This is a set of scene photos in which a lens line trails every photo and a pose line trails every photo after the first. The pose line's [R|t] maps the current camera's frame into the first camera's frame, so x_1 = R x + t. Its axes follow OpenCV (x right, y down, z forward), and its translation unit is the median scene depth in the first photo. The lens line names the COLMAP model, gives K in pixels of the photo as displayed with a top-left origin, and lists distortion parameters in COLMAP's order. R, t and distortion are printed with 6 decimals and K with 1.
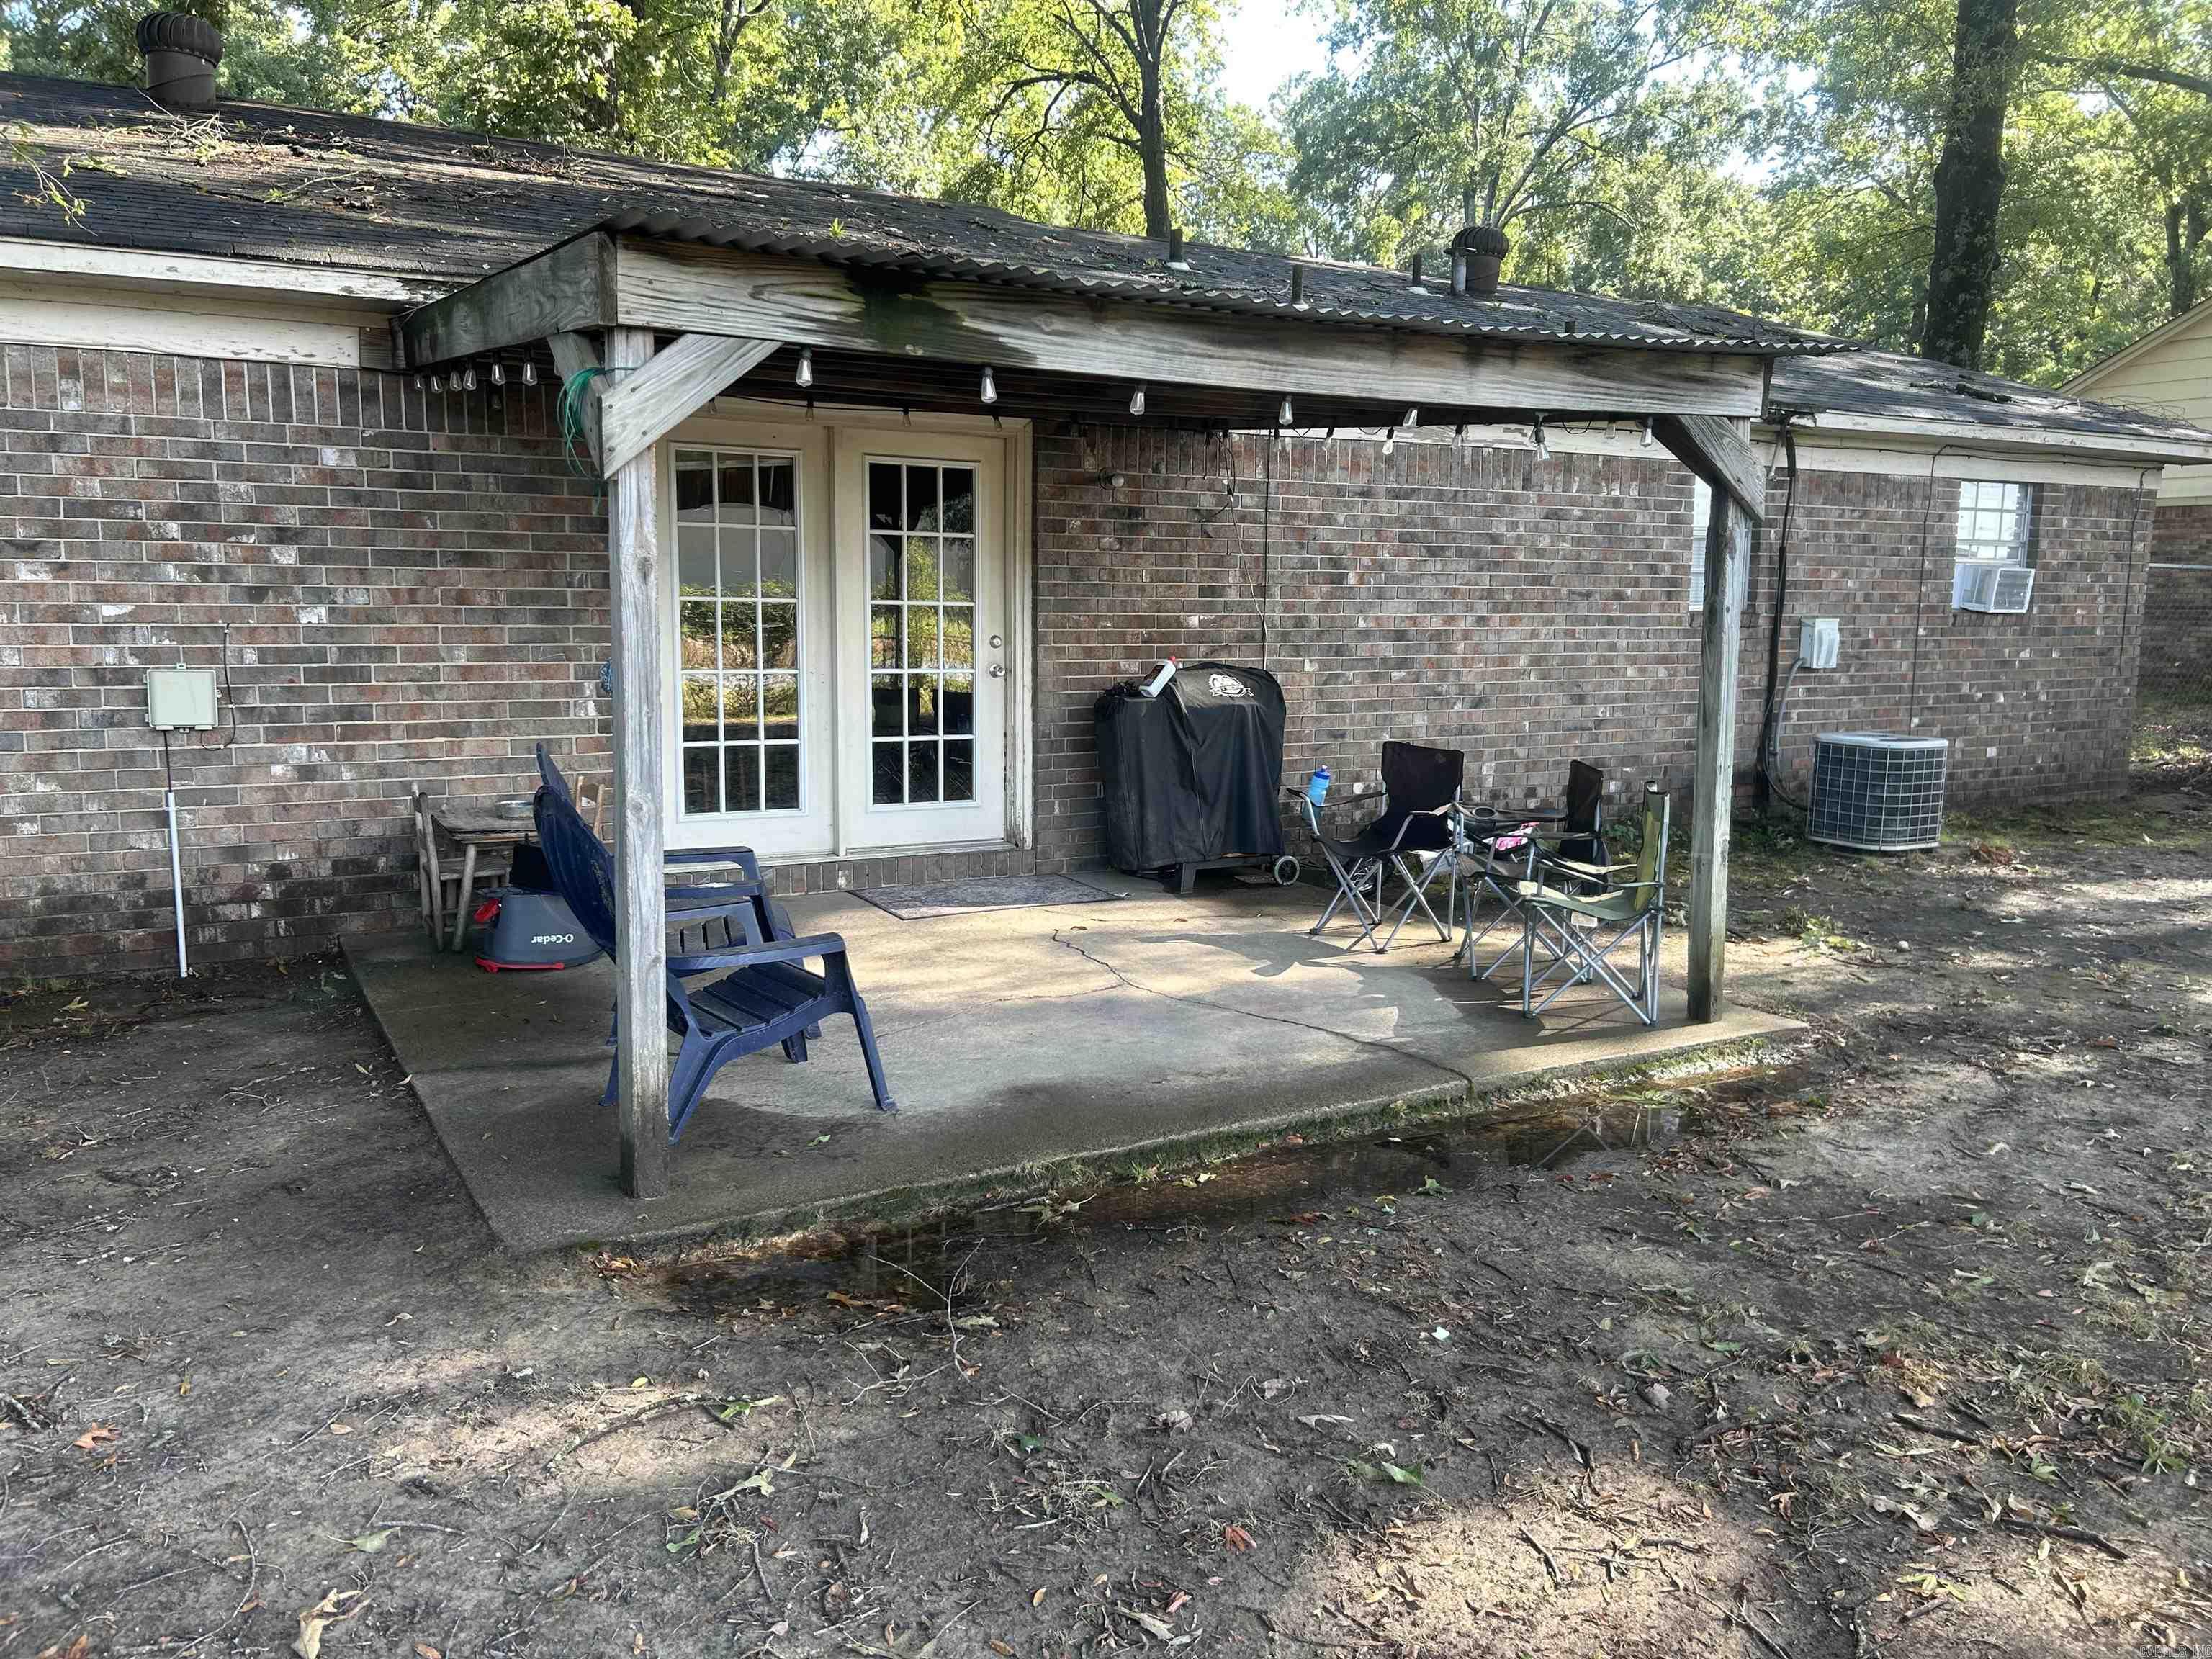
lens RADIAL K [[1671.5, 0, 1100.0], [0, 1671.5, 827.4], [0, 0, 1]] dist [0.052302, -0.023276]
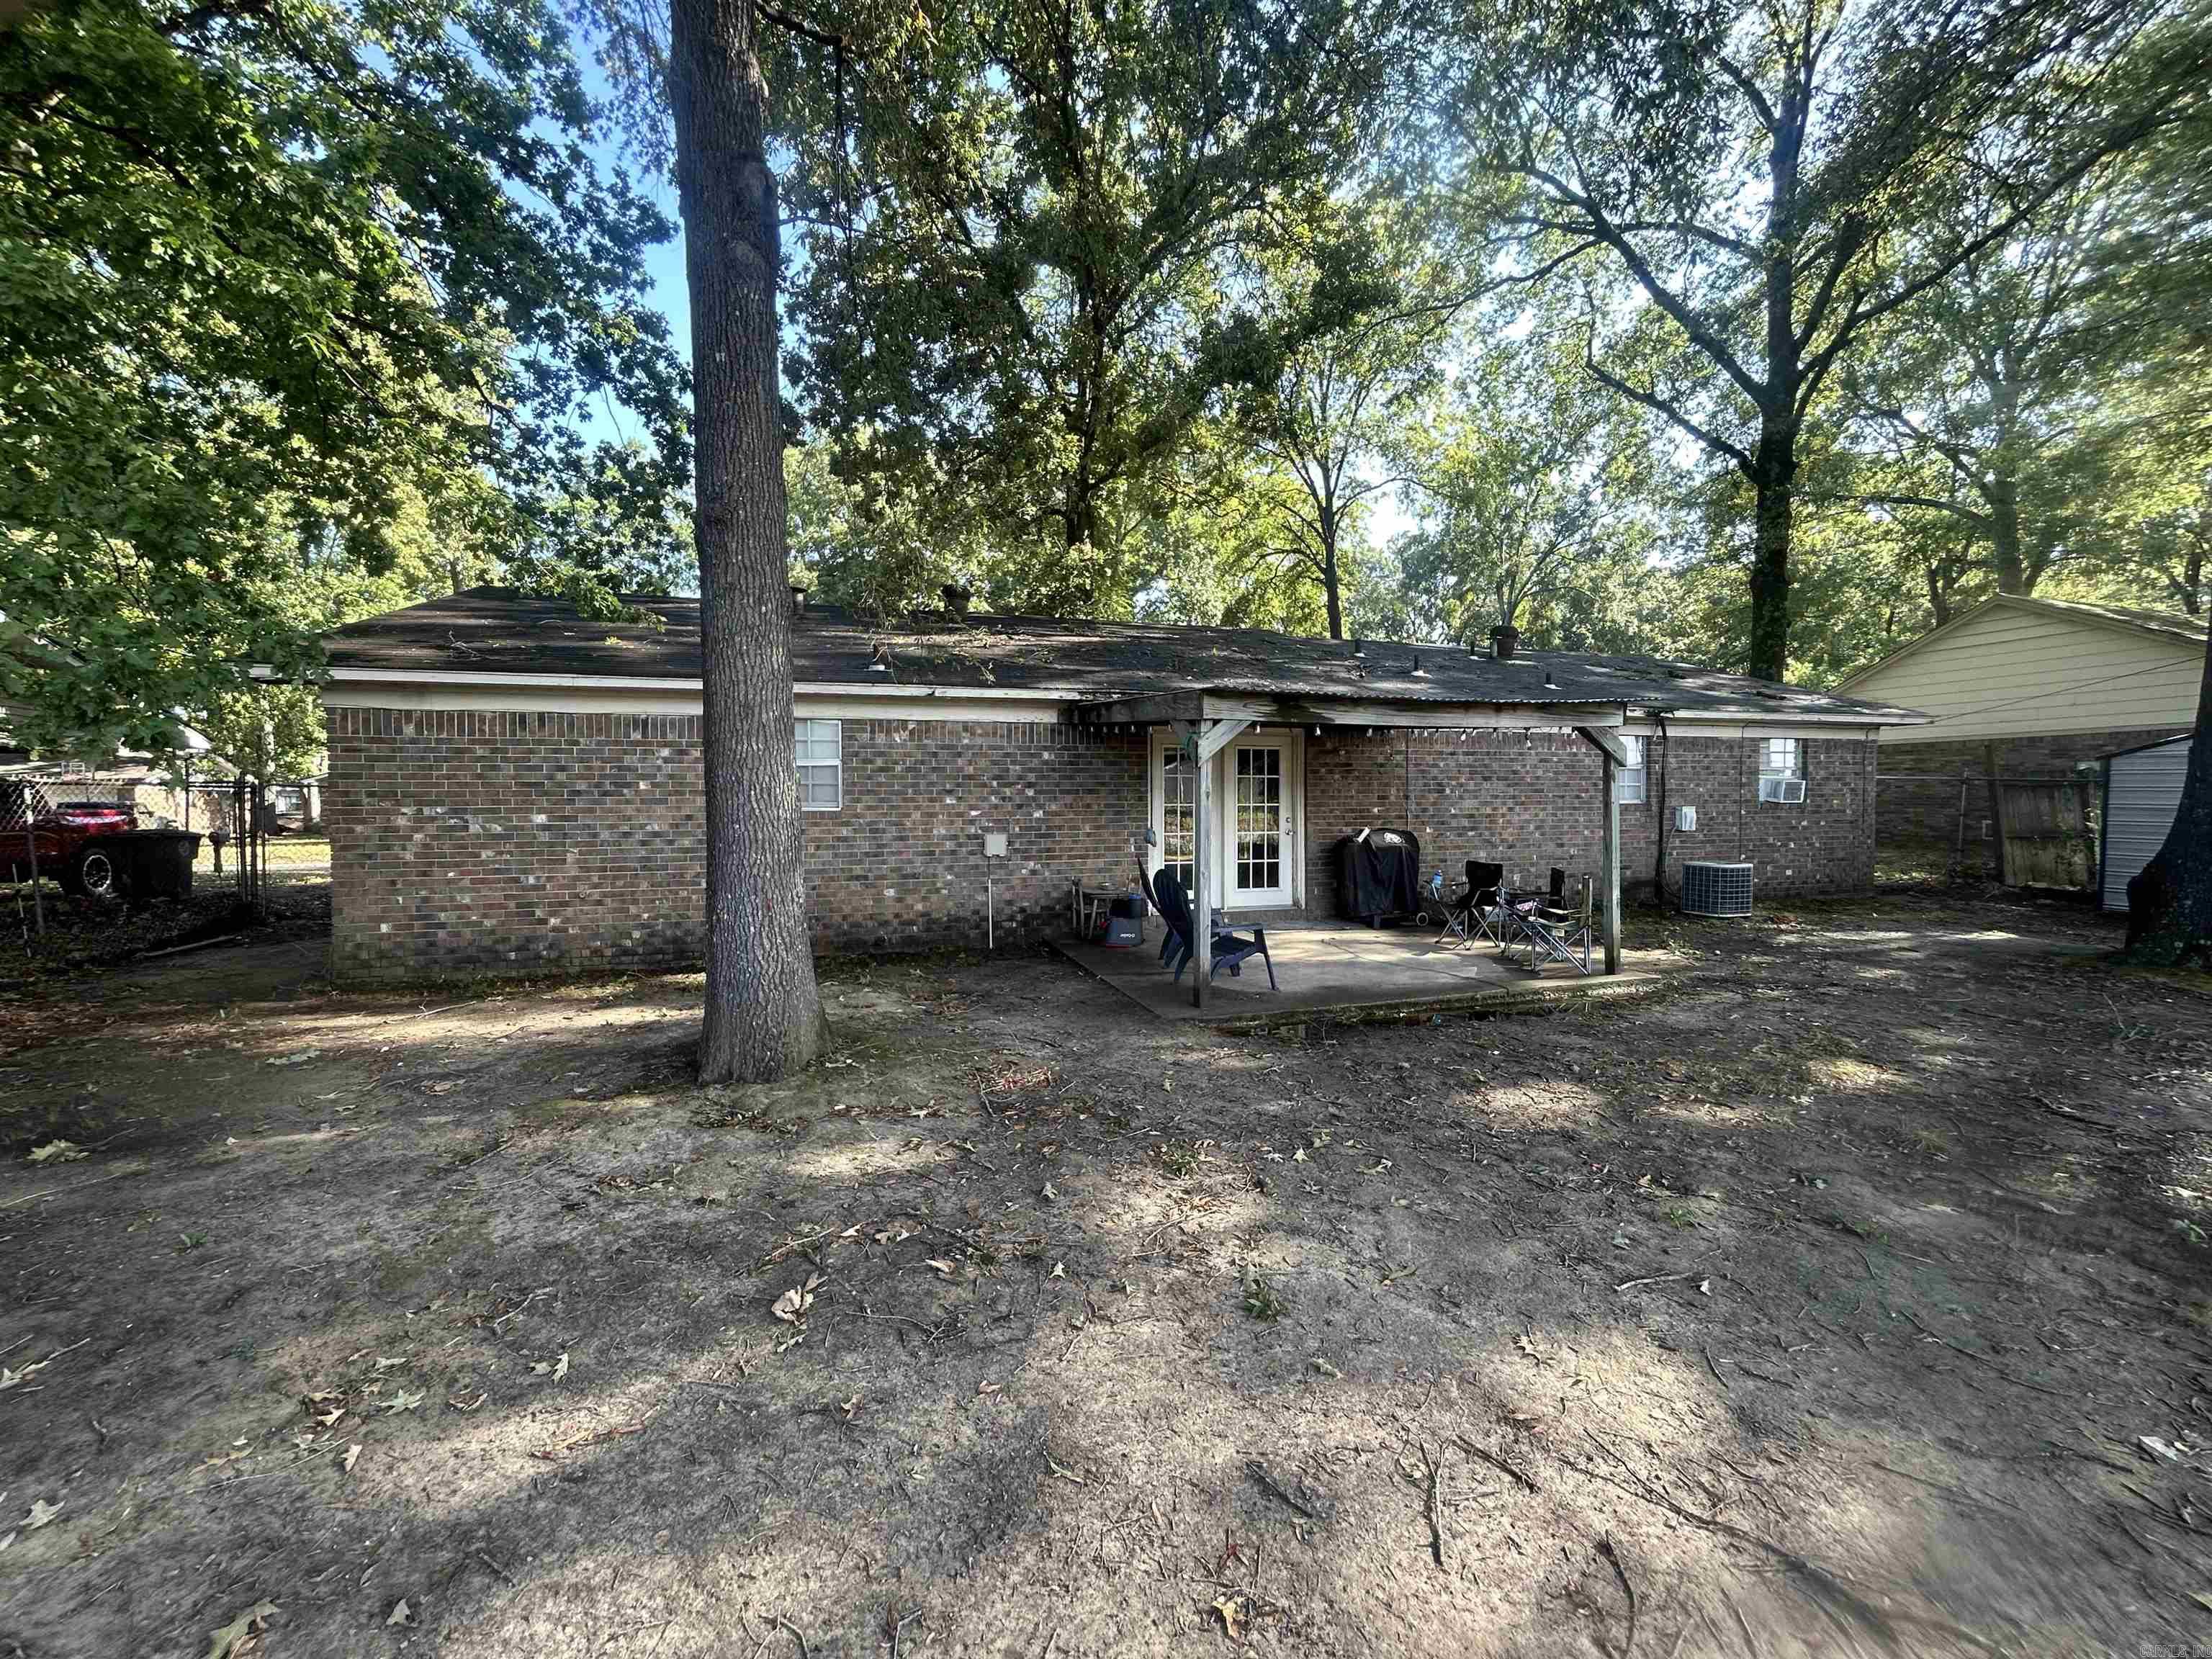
lens RADIAL K [[897.8, 0, 1093.2], [0, 897.8, 824.9], [0, 0, 1]] dist [-0.001642, 0.000728]
pose [[0.975811, -0.010853, -0.218347, -0.054958], [-0.013415, 0.993912, -0.109355, 0.037120], [0.218205, 0.109639, 0.969725, -0.286498]]
